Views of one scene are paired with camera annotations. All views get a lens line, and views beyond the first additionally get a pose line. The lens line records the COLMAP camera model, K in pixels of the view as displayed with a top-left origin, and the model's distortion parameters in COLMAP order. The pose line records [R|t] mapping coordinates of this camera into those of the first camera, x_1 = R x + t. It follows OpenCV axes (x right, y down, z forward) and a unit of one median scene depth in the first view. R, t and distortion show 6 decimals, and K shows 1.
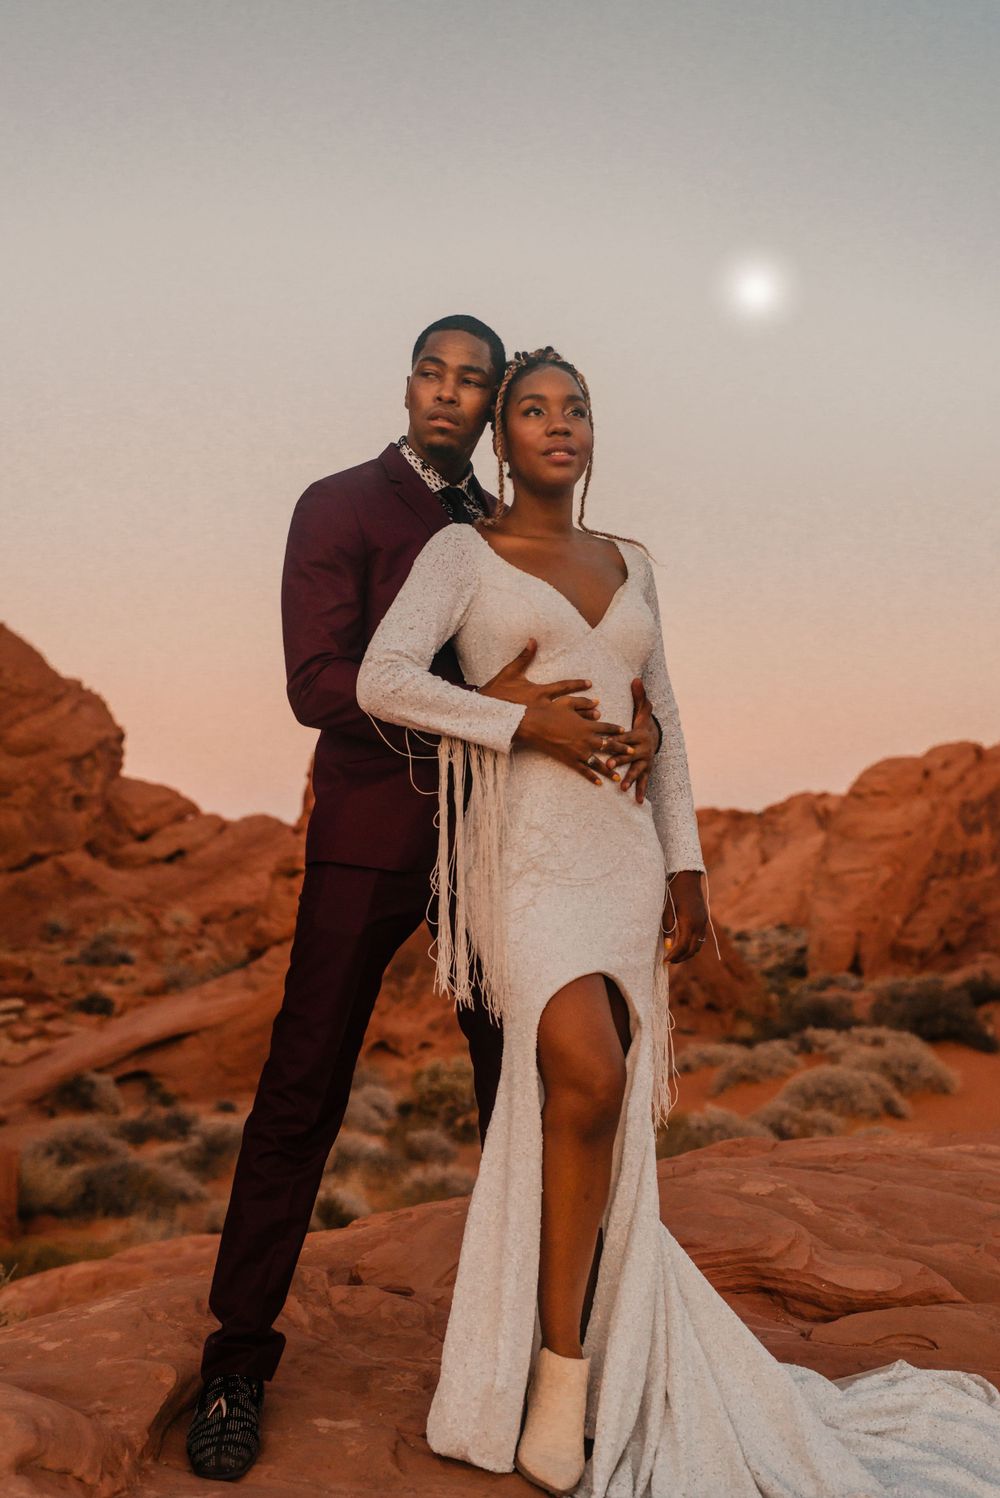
lens RADIAL K [[2018.0, 0, 500.0], [0, 2018.0, 749.0], [0, 0, 1]] dist [0.368926, -0.699022]
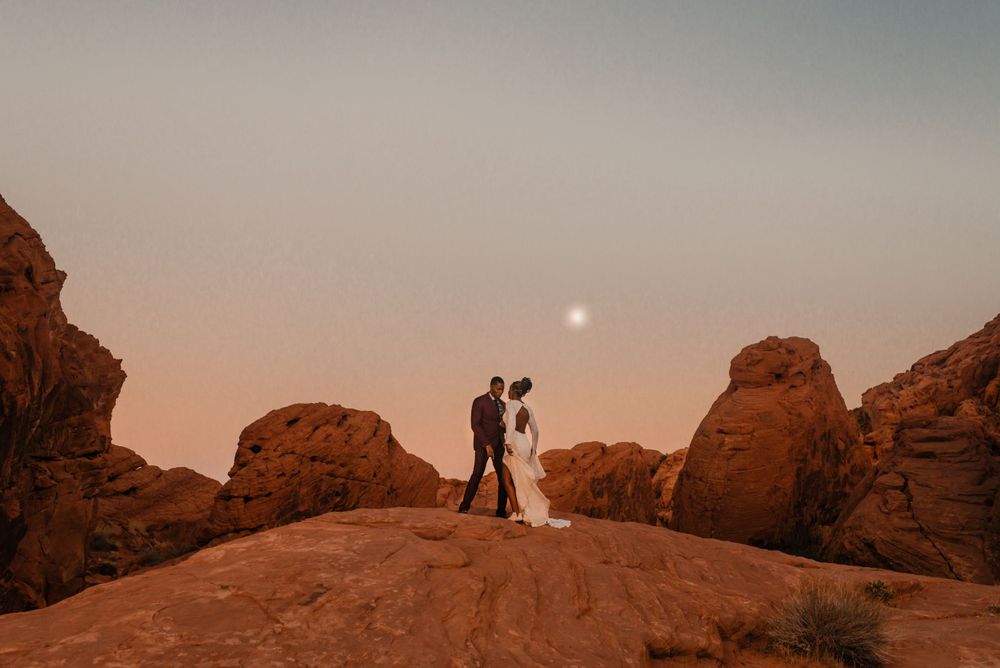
lens RADIAL K [[1347.1, 0, 500.0], [0, 1347.1, 334.0], [0, 0, 1]] dist [0.368926, -0.699022]
pose [[0.987785, 0.058237, 0.144529, -0.031351], [-0.046960, 0.995668, -0.080251, 0.001415], [-0.148576, 0.072483, 0.986241, -0.167538]]
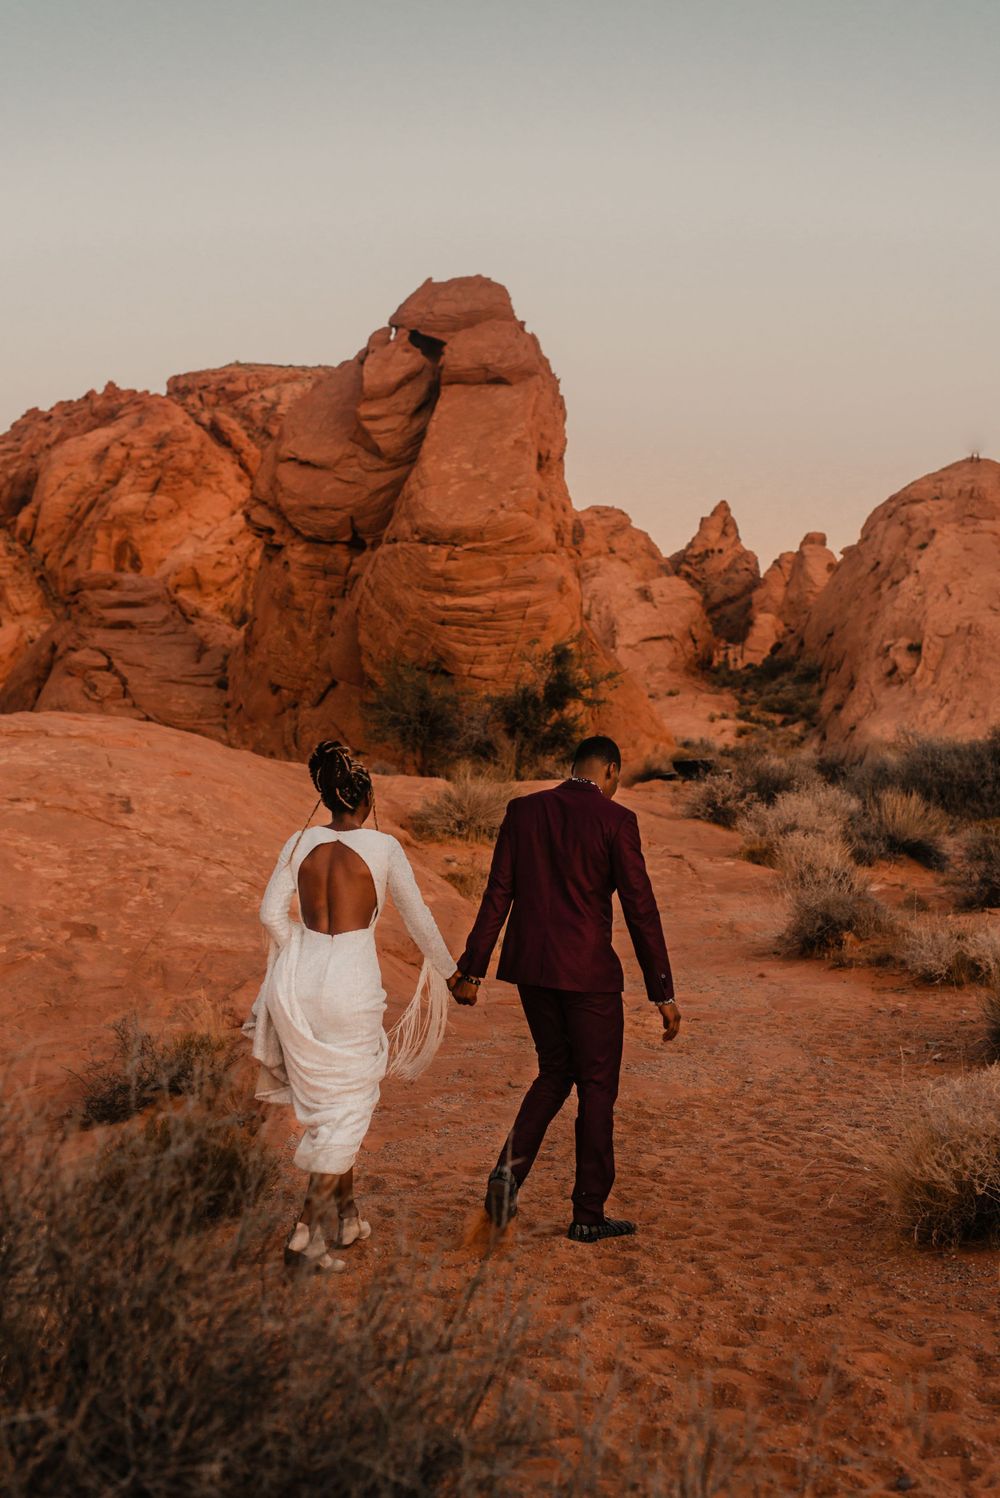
lens RADIAL K [[2018.0, 0, 500.0], [0, 2018.0, 749.0], [0, 0, 1]] dist [0.368926, -0.699022]
pose [[0.744796, 0.003568, 0.667283, -0.138637], [-0.045773, 0.997903, 0.045754, 0.000921], [-0.665720, -0.064621, 0.743398, -0.202412]]
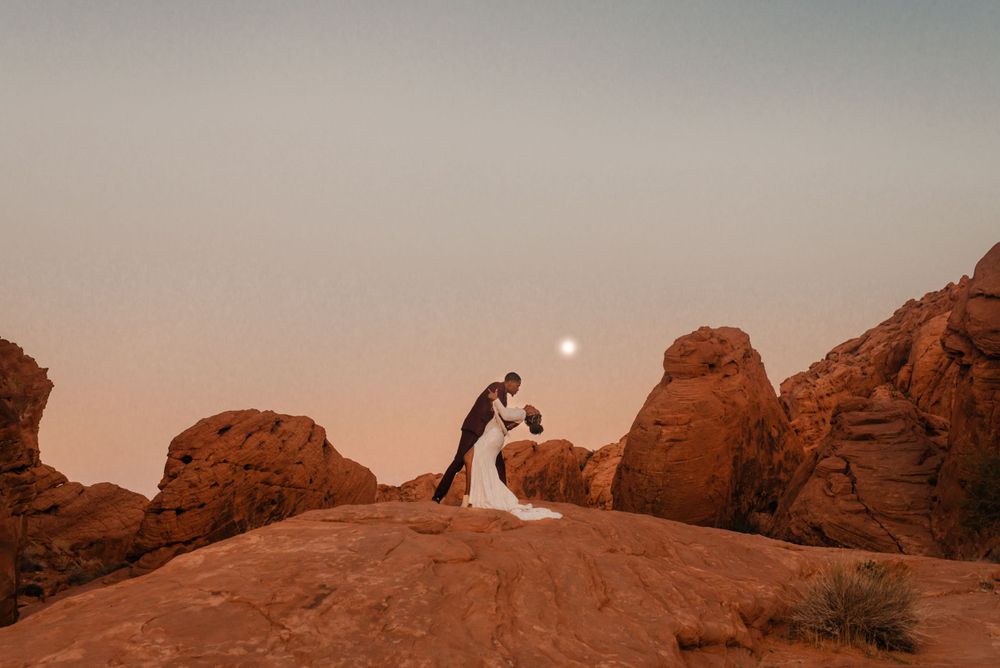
lens RADIAL K [[1347.1, 0, 500.0], [0, 1347.1, 334.0], [0, 0, 1]] dist [0.368926, -0.699022]
pose [[0.979066, 0.025766, 0.201905, -0.038214], [-0.008959, 0.996449, -0.083718, 0.003840], [-0.203345, 0.080156, 0.975820, -0.153973]]
